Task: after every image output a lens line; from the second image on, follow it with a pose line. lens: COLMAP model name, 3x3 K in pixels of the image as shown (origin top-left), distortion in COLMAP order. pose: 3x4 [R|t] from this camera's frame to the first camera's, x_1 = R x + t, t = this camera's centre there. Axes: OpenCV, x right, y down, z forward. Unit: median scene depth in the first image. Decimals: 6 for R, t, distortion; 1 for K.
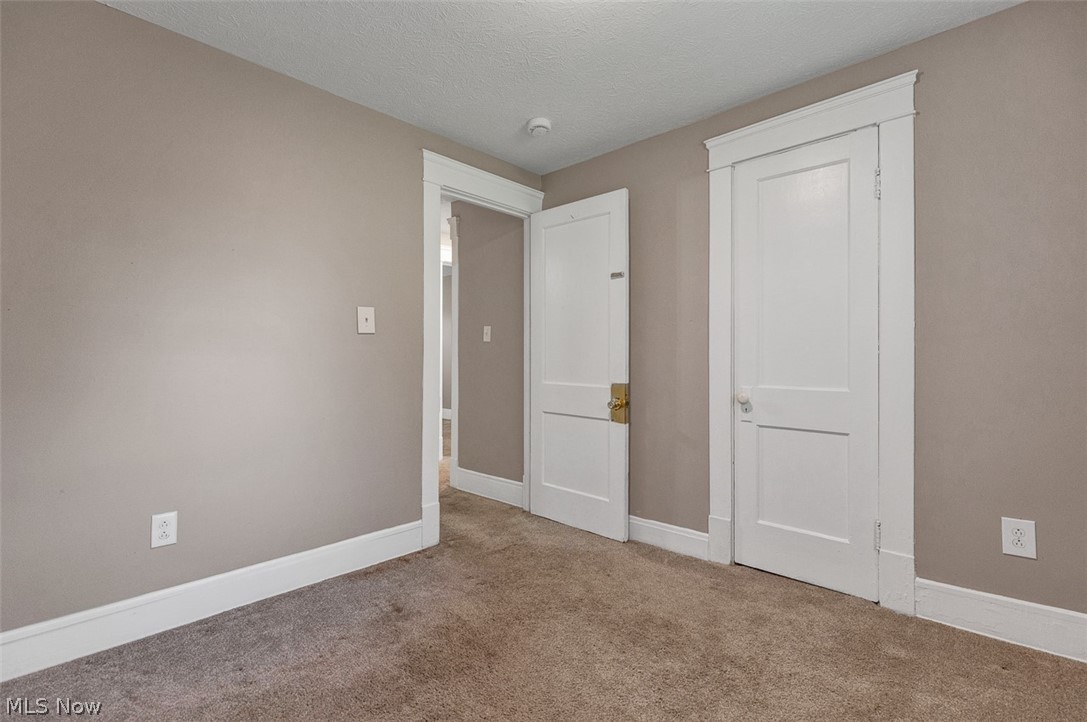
lens RADIAL K [[494.2, 0, 543.5], [0, 494.2, 361.0], [0, 0, 1]] dist [0.011298, -0.000764]
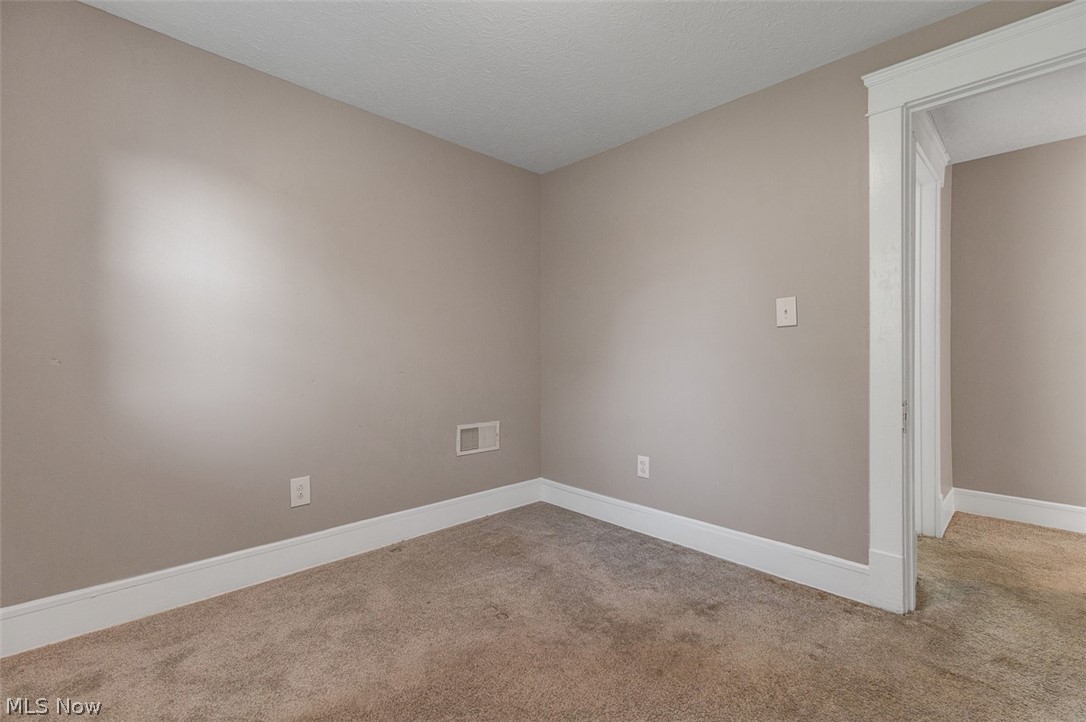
lens RADIAL K [[493.7, 0, 543.0], [0, 493.7, 361.0], [0, 0, 1]] dist [0.011298, -0.000764]
pose [[-0.045905, 0.004764, -0.998934, 0.616064], [-0.006196, 0.999968, 0.005053, 0.008005], [0.998927, 0.006422, -0.045874, 0.617862]]
